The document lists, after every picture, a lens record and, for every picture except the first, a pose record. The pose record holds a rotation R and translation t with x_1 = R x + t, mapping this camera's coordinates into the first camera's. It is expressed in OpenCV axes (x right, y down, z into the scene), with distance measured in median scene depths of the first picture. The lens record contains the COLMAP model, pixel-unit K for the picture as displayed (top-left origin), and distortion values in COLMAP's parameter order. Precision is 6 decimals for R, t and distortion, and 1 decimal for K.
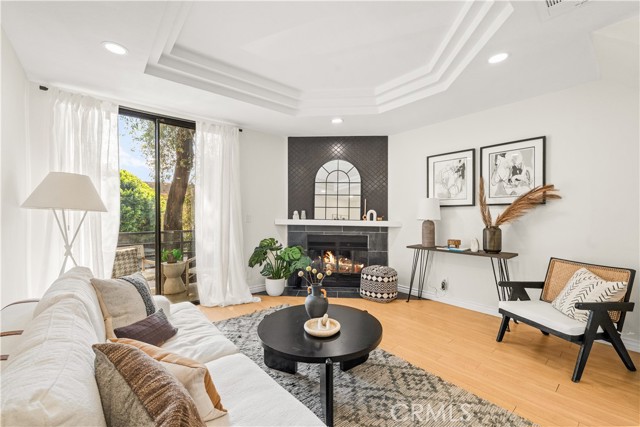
lens RADIAL K [[256.9, 0, 318.0], [0, 256.9, 218.1], [0, 0, 1]] dist [-0.005397, 0.001703]
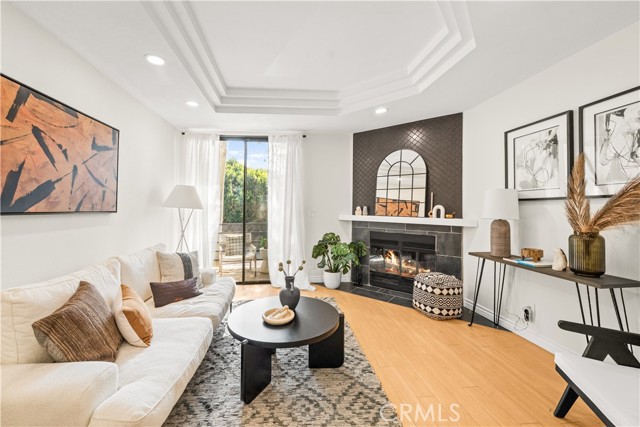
lens RADIAL K [[256.9, 0, 307.3], [0, 256.9, 205.5], [0, 0, 1]] dist [-0.005397, 0.001703]
pose [[0.819721, -0.008230, -0.572704, 0.389888], [-0.005769, 0.999727, -0.022625, -0.010594], [0.572734, 0.021850, 0.819450, 0.087958]]
